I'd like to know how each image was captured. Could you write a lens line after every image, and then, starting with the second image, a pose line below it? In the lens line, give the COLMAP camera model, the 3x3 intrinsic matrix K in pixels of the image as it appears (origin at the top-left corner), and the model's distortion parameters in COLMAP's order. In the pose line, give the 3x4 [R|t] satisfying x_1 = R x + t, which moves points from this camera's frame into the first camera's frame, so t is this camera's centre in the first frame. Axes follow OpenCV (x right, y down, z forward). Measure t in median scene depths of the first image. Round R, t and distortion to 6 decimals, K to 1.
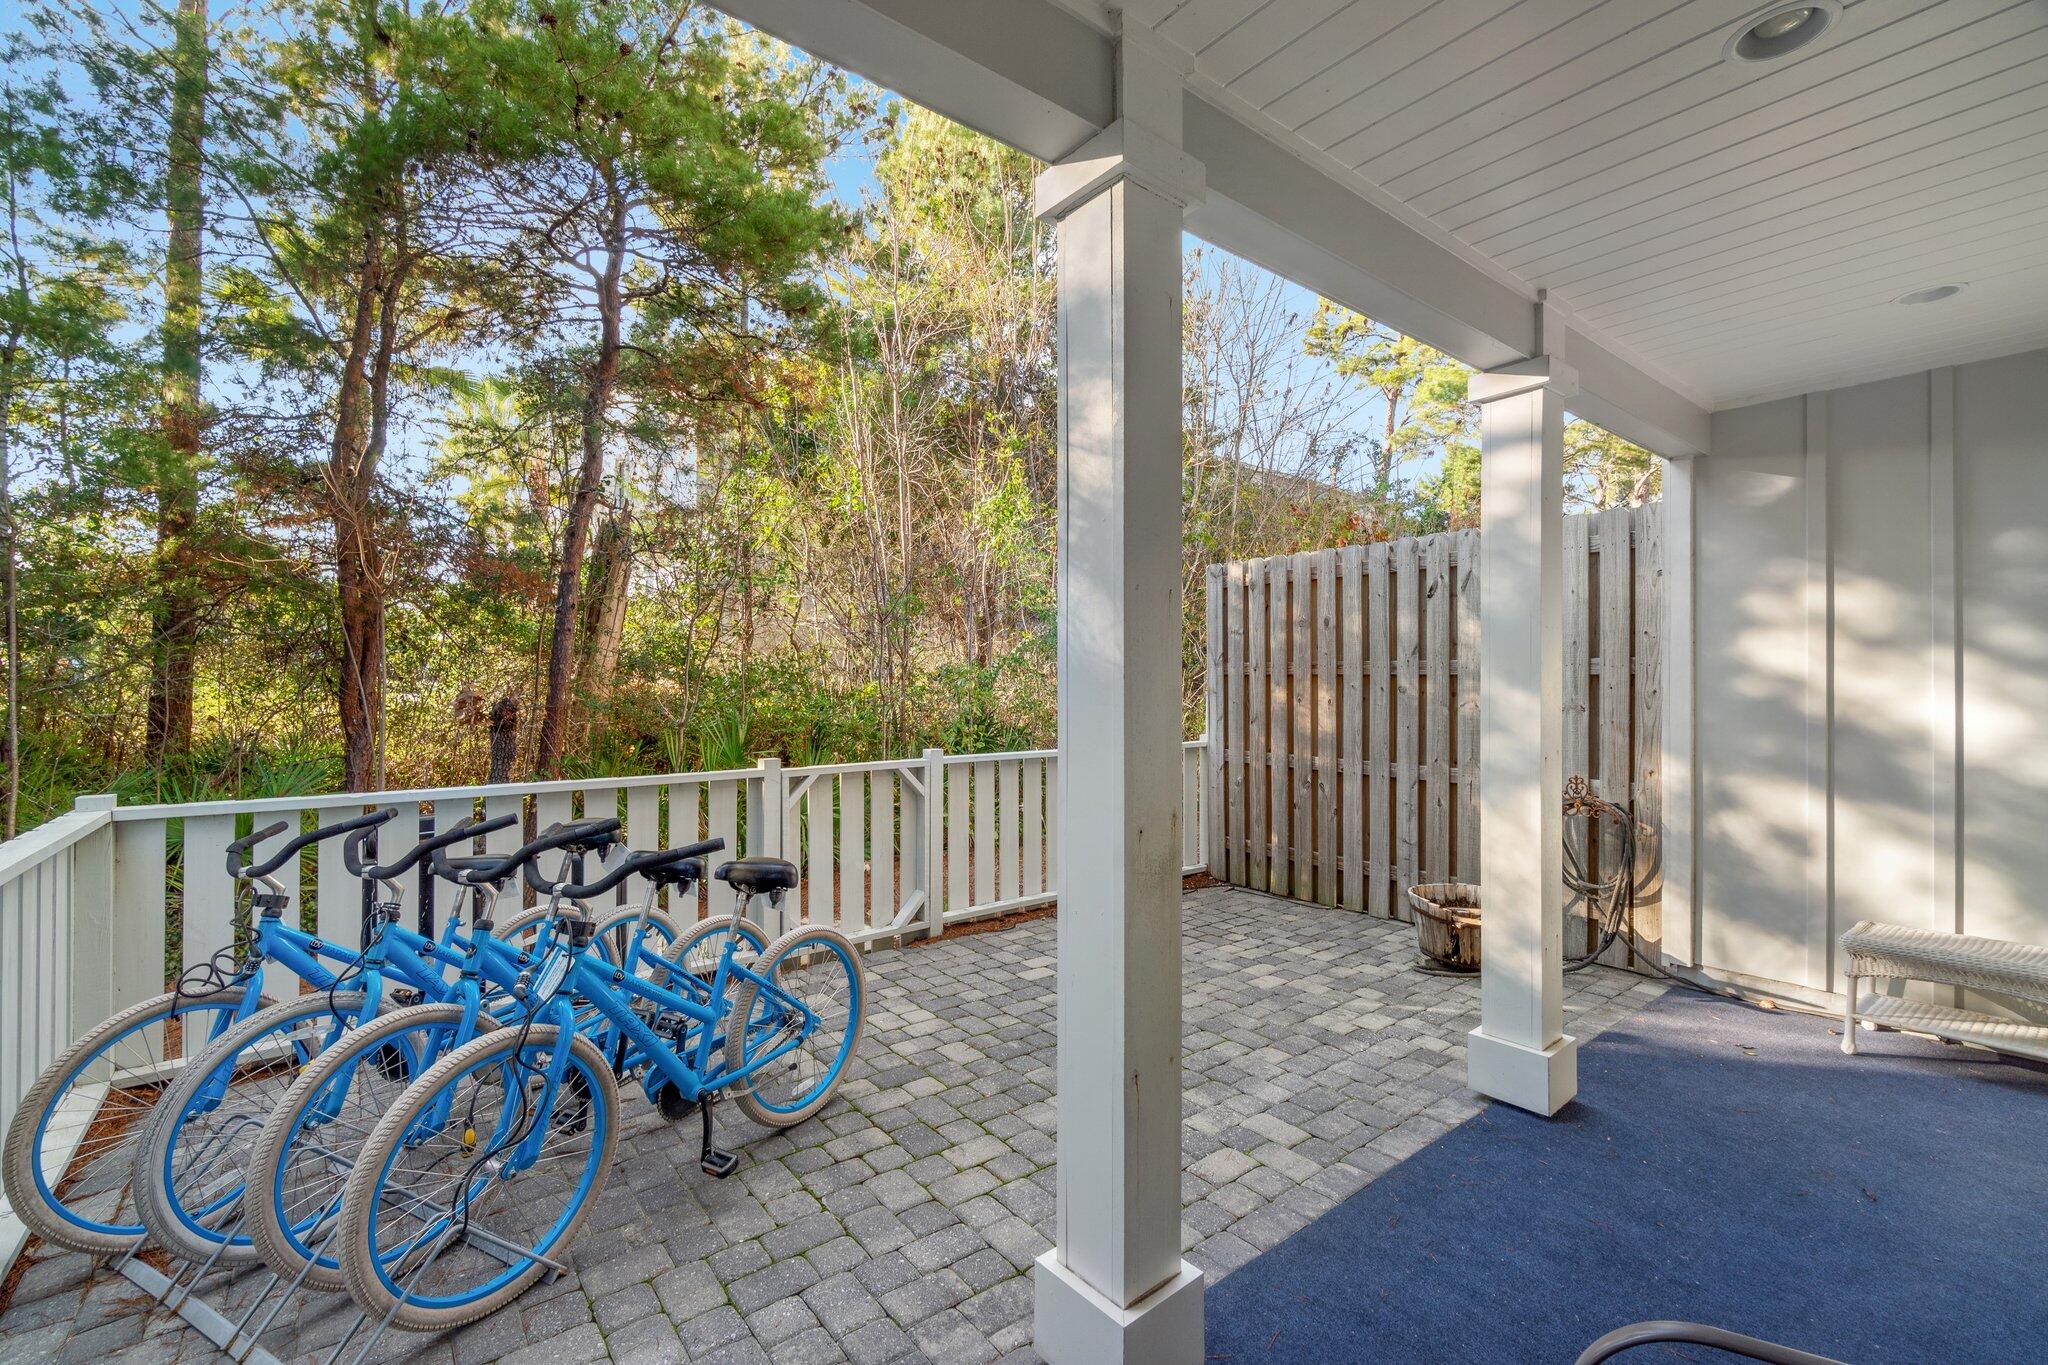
lens RADIAL K [[889.1, 0, 1030.6], [0, 889.1, 679.4], [0, 0, 1]] dist [0.010557, -0.000871]
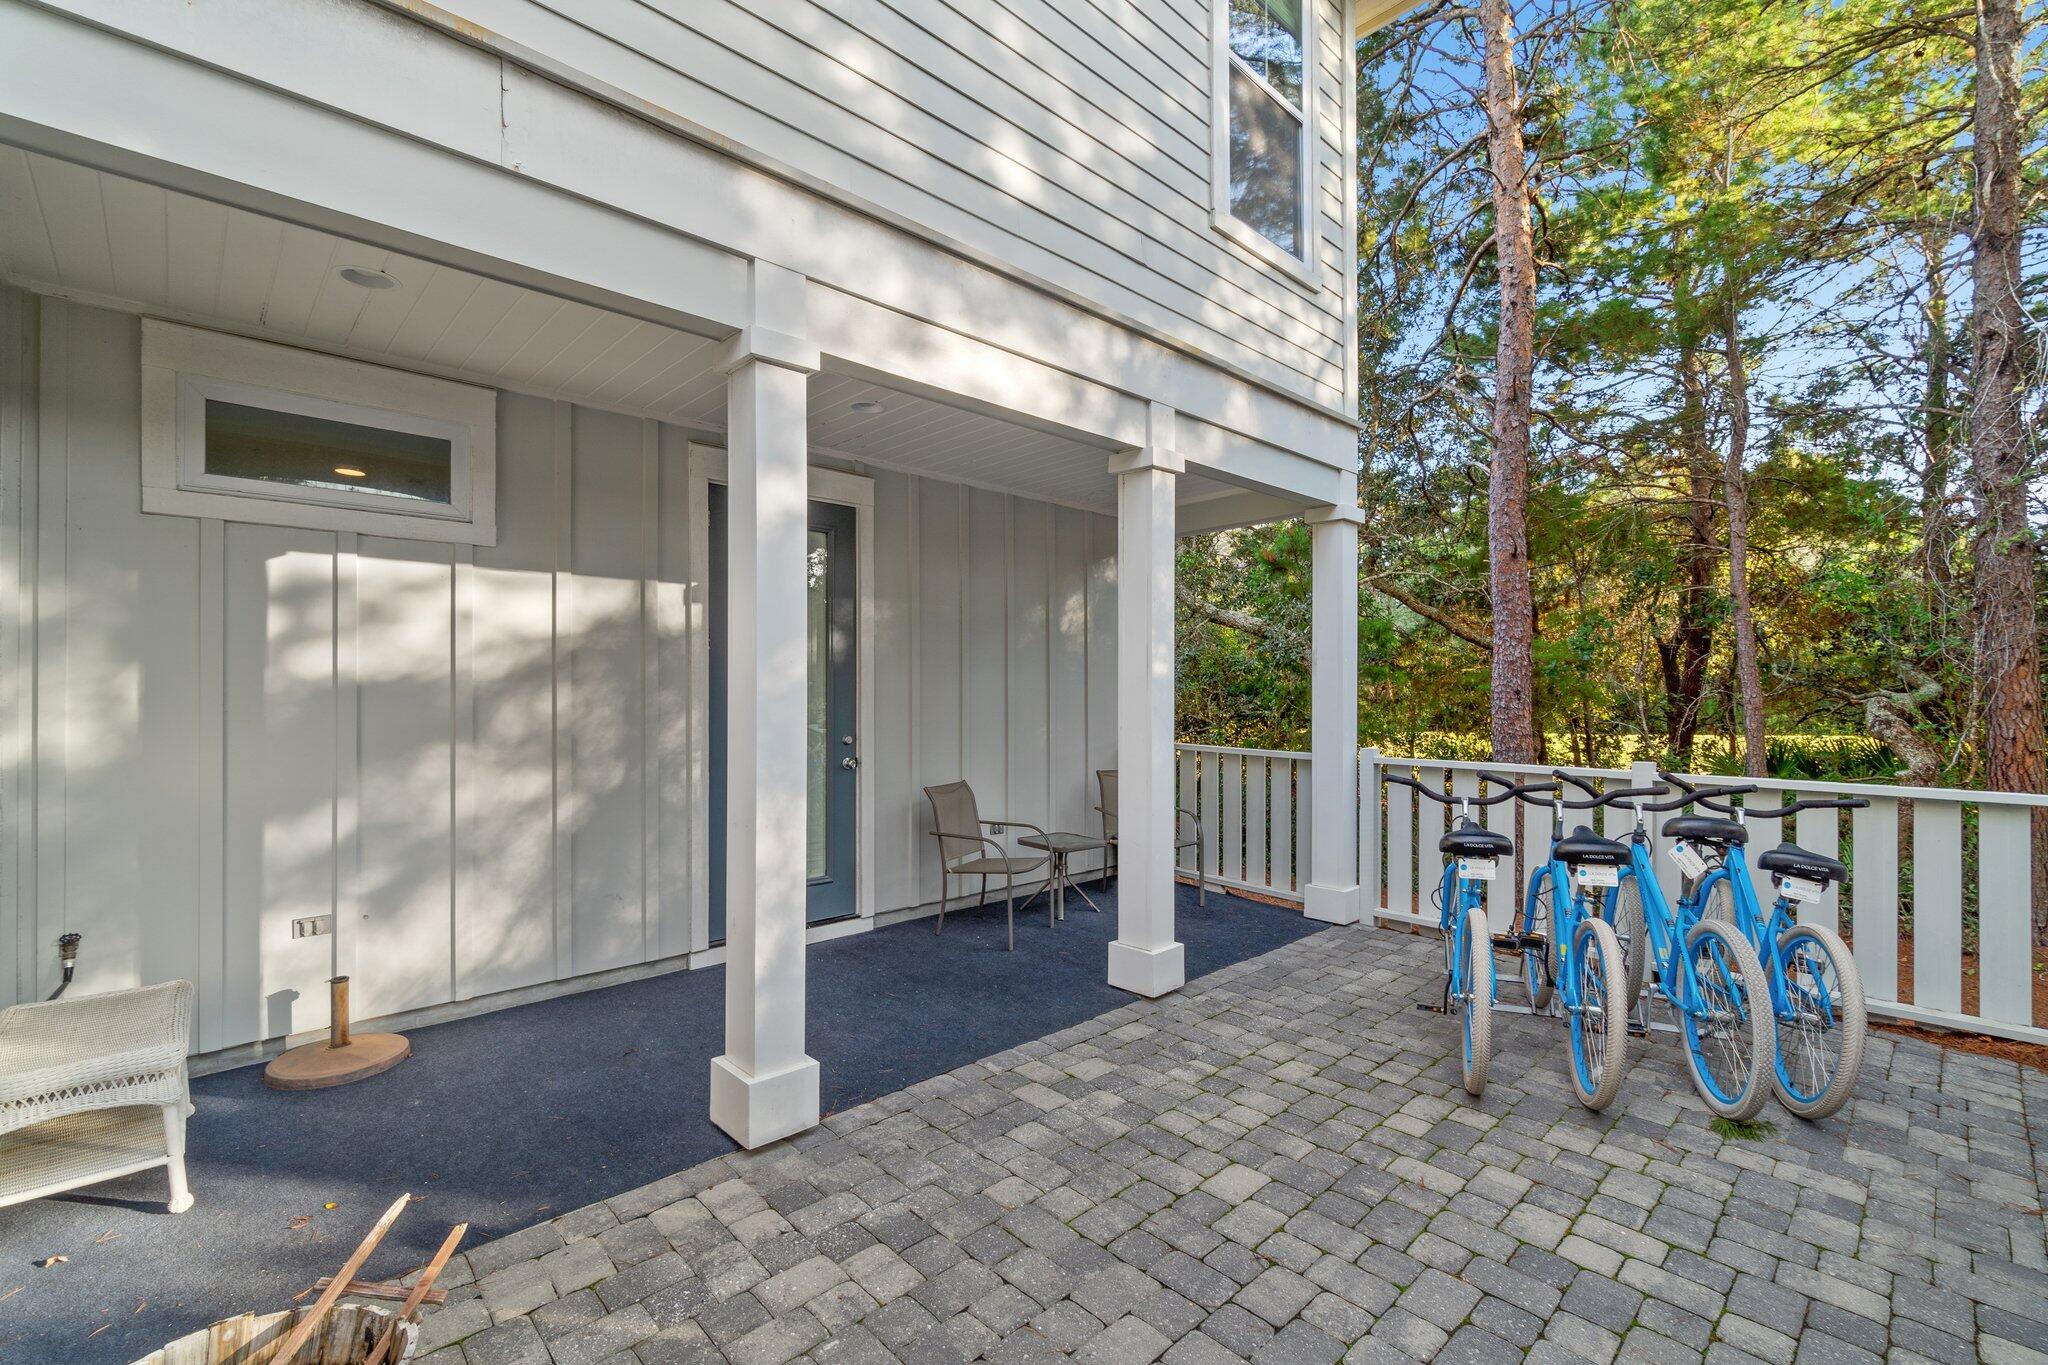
lens RADIAL K [[889.1, 0, 1021.1], [0, 889.1, 686.5], [0, 0, 1]] dist [0.010557, -0.000871]
pose [[-0.996145, -0.008140, -0.087345, 0.328825], [-0.007738, 0.999958, -0.004937, 0.015110], [0.087382, -0.004242, -0.996166, 1.720786]]
